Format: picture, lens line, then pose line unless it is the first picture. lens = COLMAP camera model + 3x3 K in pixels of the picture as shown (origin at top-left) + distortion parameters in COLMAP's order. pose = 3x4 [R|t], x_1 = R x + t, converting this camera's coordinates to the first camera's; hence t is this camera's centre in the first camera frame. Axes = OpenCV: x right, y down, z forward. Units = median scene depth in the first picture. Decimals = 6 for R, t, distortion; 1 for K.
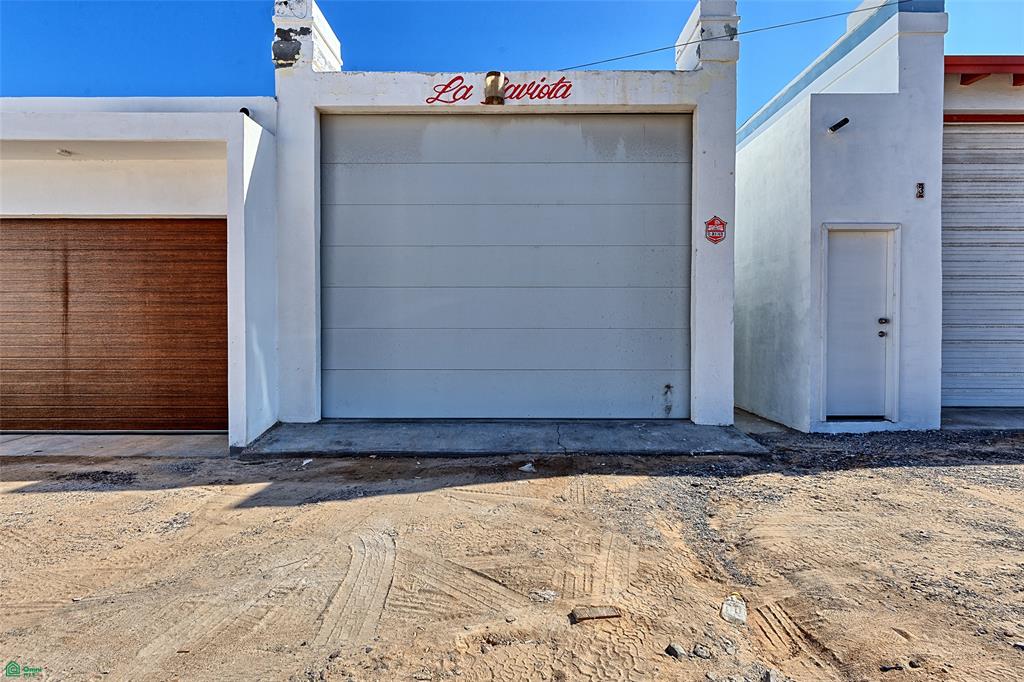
lens RADIAL K [[490.5, 0, 513.5], [0, 490.5, 339.1], [0, 0, 1]] dist [-0.004326, -0.000430]
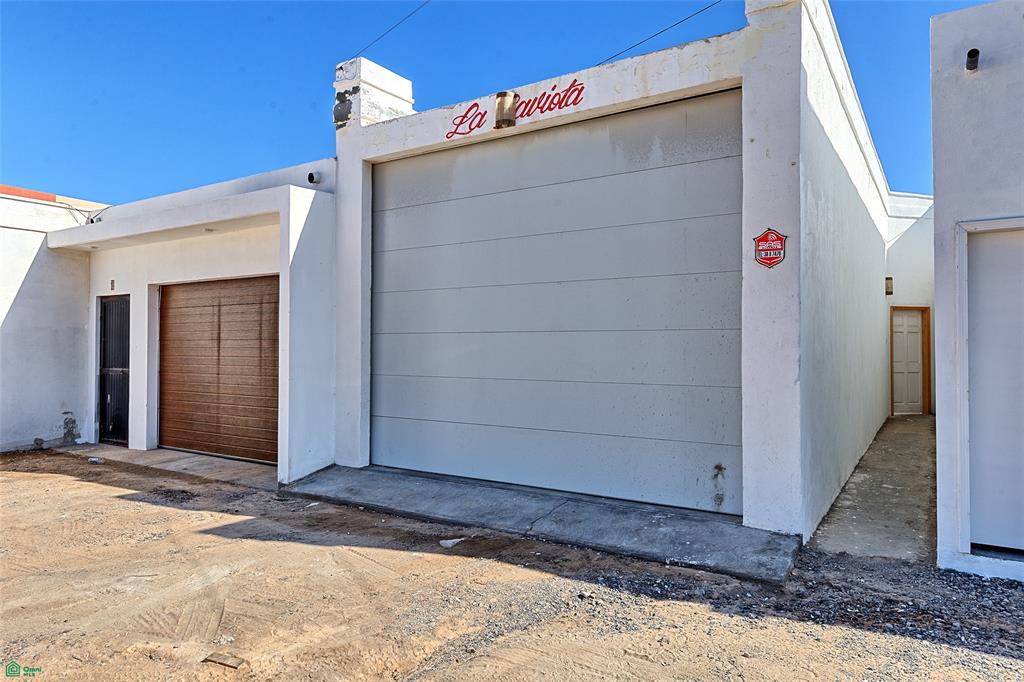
lens RADIAL K [[661.8, 0, 510.8], [0, 661.8, 339.9], [0, 0, 1]] dist [-0.000677, -0.000426]
pose [[0.837400, -0.004867, -0.546568, 0.618114], [-0.012232, 0.999543, -0.027641, -0.062325], [0.546453, 0.029833, 0.836958, 0.016645]]
